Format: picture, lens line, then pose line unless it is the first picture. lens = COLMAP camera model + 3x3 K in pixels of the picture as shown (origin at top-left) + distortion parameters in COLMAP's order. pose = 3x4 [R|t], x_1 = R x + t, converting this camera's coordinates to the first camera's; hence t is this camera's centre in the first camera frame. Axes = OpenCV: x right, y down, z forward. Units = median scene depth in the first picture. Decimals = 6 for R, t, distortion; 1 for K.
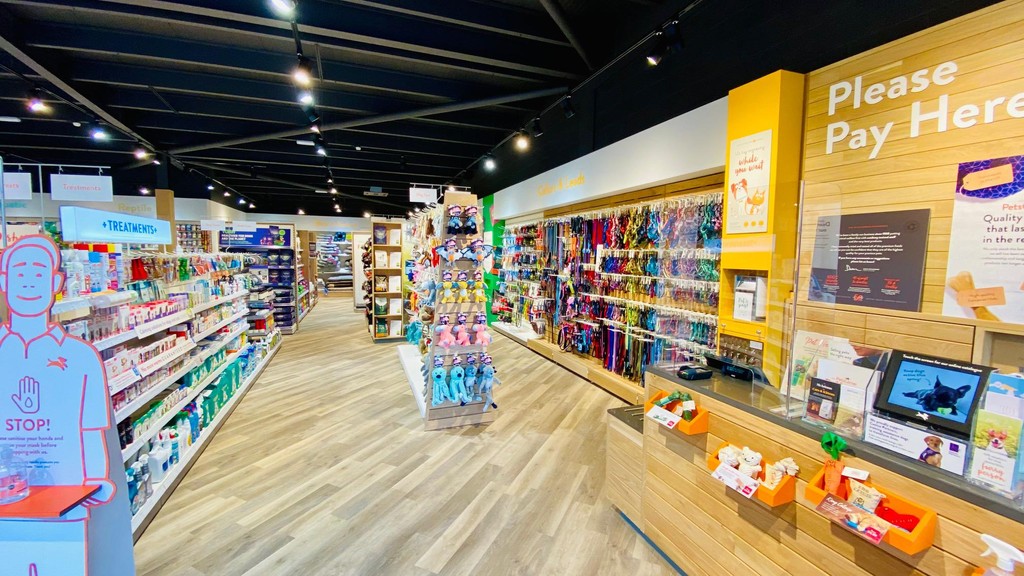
lens RADIAL K [[421.7, 0, 509.9], [0, 421.7, 294.9], [0, 0, 1]] dist [-0.001002, -0.000058]
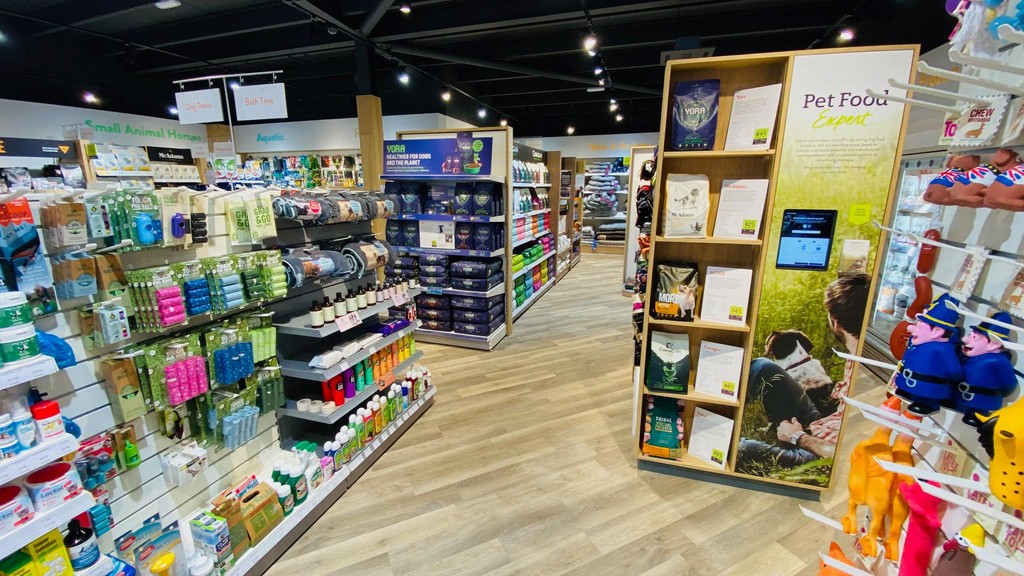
lens RADIAL K [[421.7, 0, 509.9], [0, 421.7, 294.9], [0, 0, 1]] dist [-0.001002, -0.000058]
pose [[0.786917, 0.133634, -0.602415, -0.216937], [-0.044712, 0.986050, 0.160330, -0.065194], [0.615437, -0.099231, 0.781915, 0.691349]]
